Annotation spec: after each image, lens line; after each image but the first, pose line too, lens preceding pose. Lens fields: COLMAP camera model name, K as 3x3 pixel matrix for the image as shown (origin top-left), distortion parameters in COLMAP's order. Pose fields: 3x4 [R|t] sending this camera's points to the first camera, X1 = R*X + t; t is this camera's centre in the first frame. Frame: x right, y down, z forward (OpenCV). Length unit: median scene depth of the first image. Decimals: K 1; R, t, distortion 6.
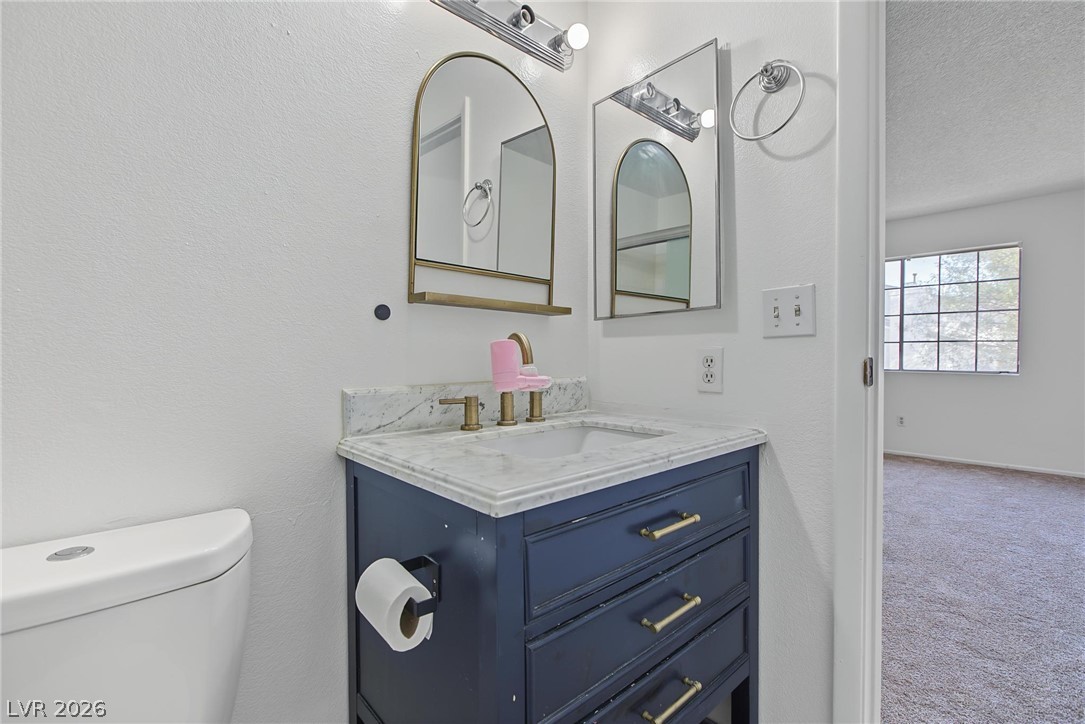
lens RADIAL K [[500.1, 0, 538.8], [0, 500.1, 363.4], [0, 0, 1]] dist [0.000256, 0.000133]
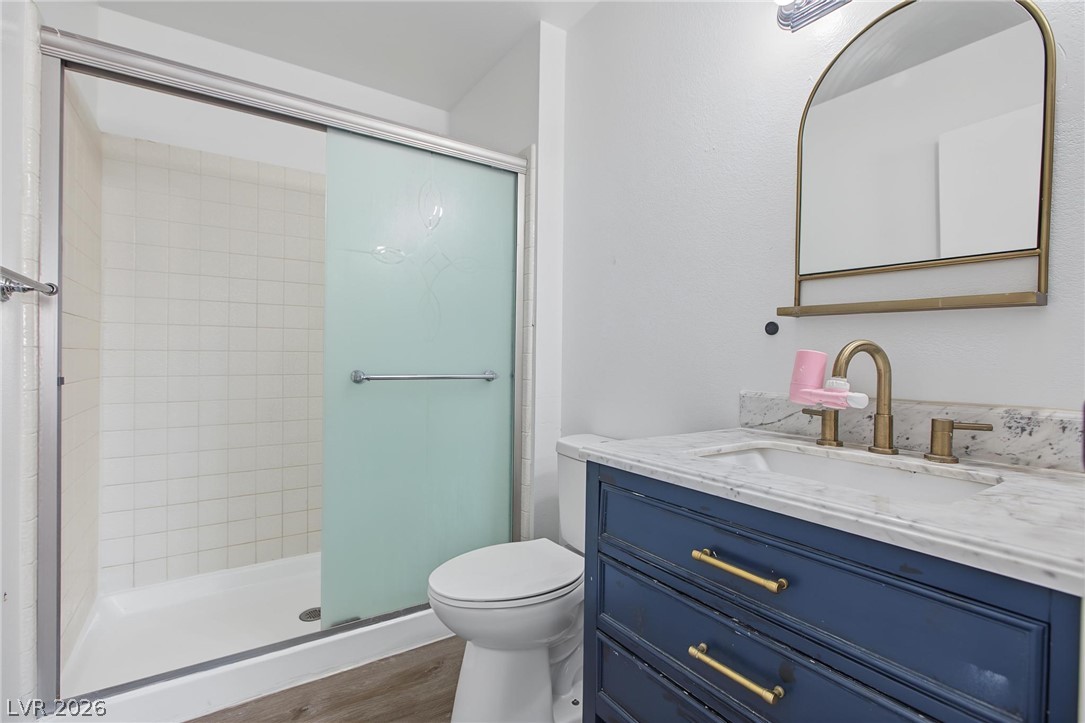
lens RADIAL K [[500.1, 0, 538.8], [0, 500.1, 362.9], [0, 0, 1]] dist [0.000256, 0.000133]
pose [[-0.160395, 0.007196, -0.987027, 0.952695], [-0.029778, 0.999483, 0.012126, -0.019089], [0.986604, 0.031337, -0.160098, 0.658920]]
